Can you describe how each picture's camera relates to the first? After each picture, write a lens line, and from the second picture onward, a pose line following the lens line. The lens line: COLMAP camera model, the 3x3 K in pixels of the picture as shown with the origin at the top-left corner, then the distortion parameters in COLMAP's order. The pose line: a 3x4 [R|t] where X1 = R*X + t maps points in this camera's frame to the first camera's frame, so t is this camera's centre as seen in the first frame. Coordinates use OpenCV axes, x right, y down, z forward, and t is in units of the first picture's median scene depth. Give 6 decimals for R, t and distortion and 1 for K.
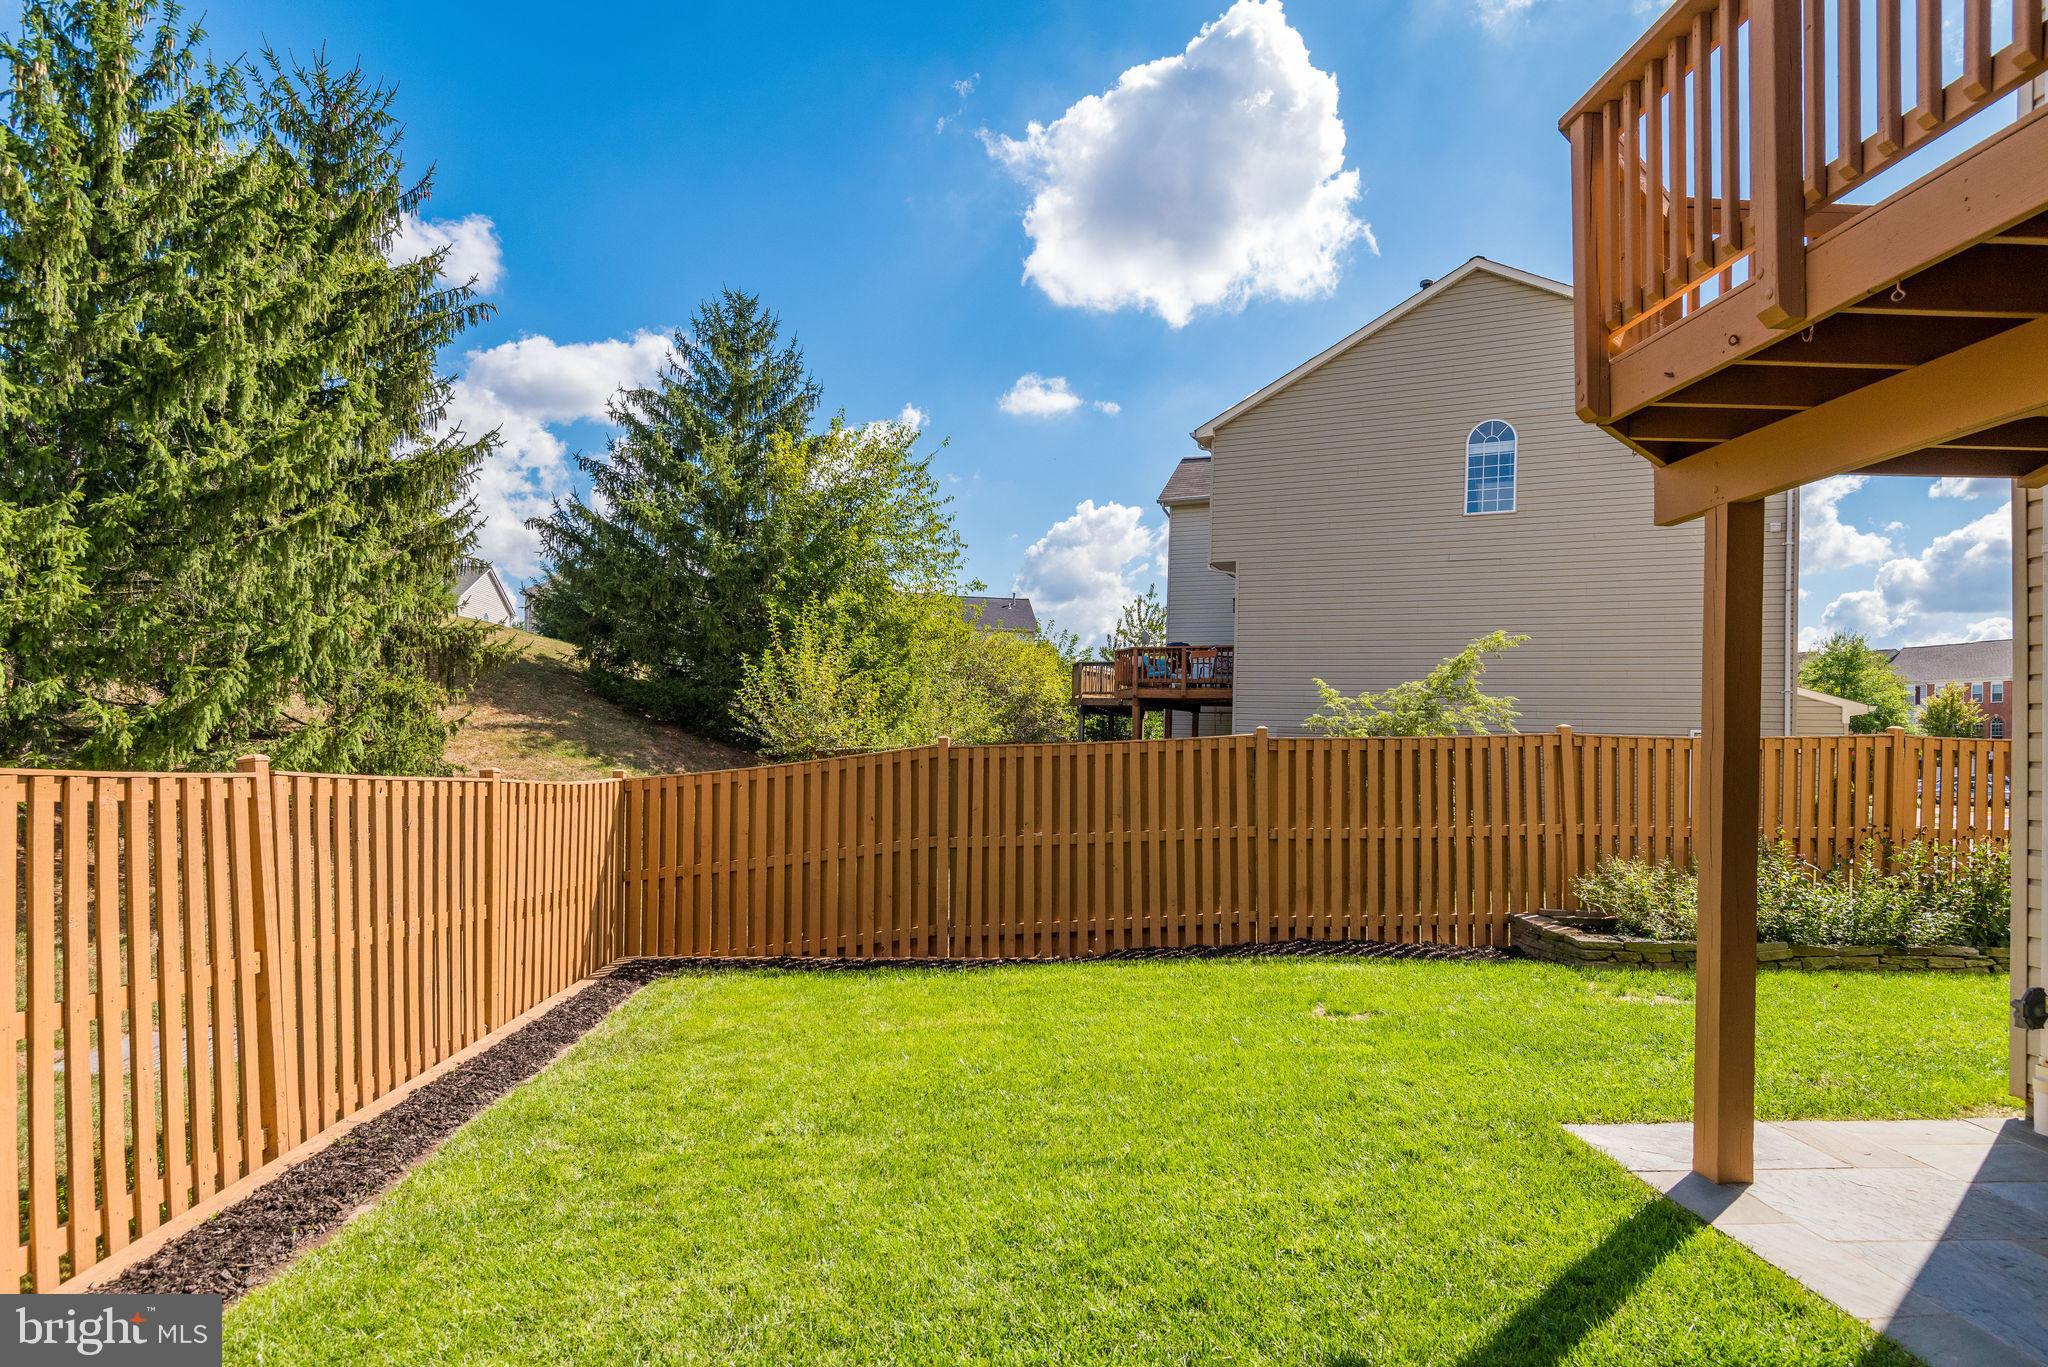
lens RADIAL K [[1083.5, 0, 1002.3], [0, 1083.5, 719.3], [0, 0, 1]] dist [0.026607, -0.016999]
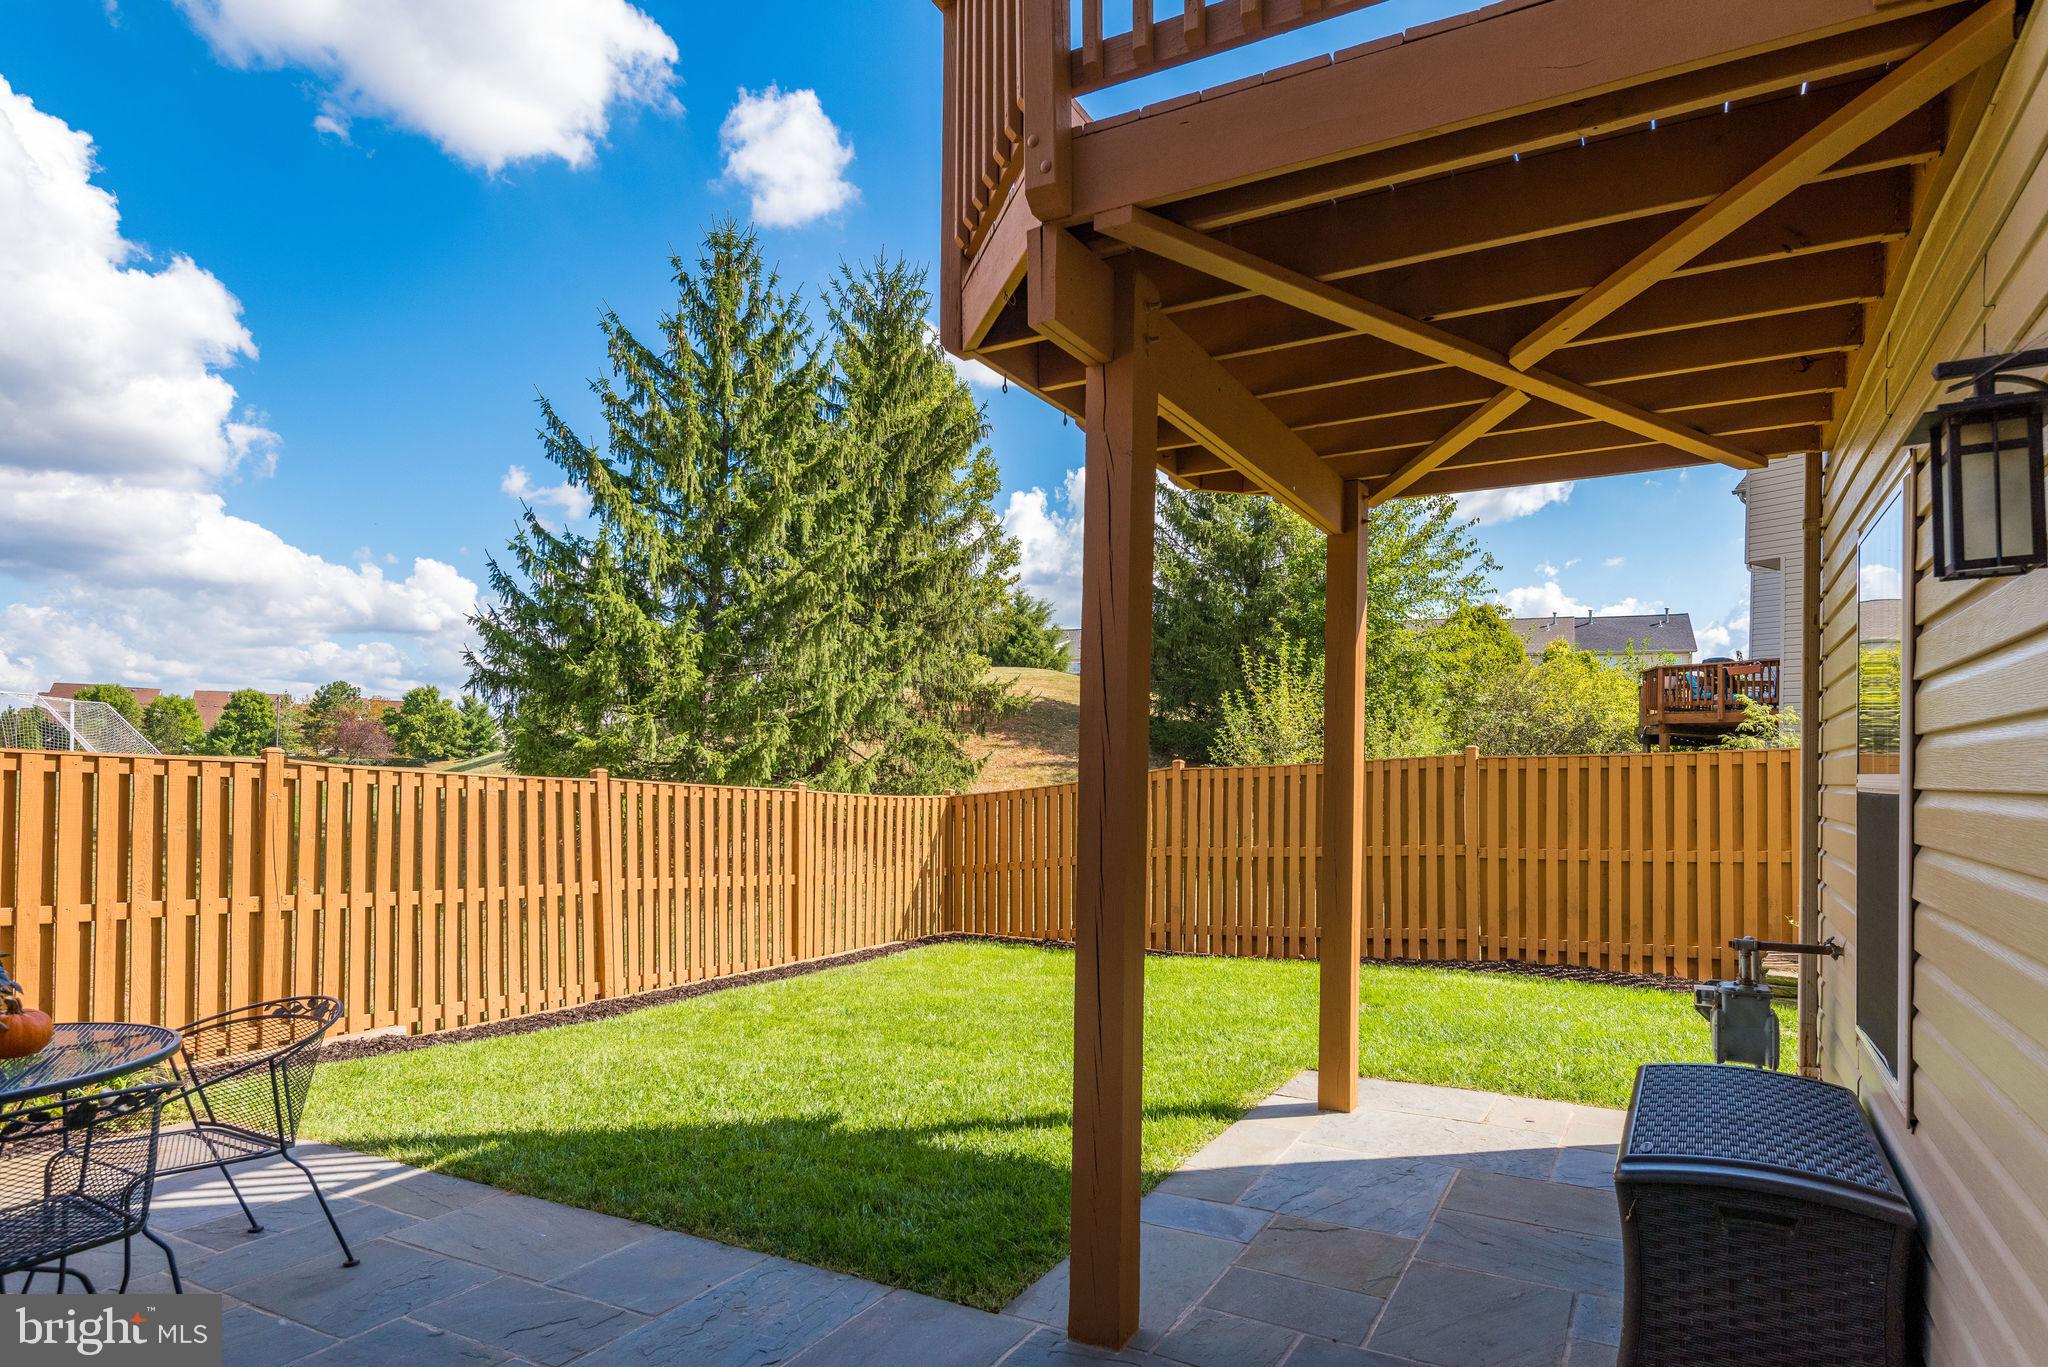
lens RADIAL K [[1083.5, 0, 1040.0], [0, 1083.5, 753.7], [0, 0, 1]] dist [0.026607, -0.016999]
pose [[0.863007, -0.017349, -0.504893, 0.319584], [0.014150, 0.999848, -0.010170, 0.014141], [0.504993, 0.001633, 0.863122, -0.061159]]
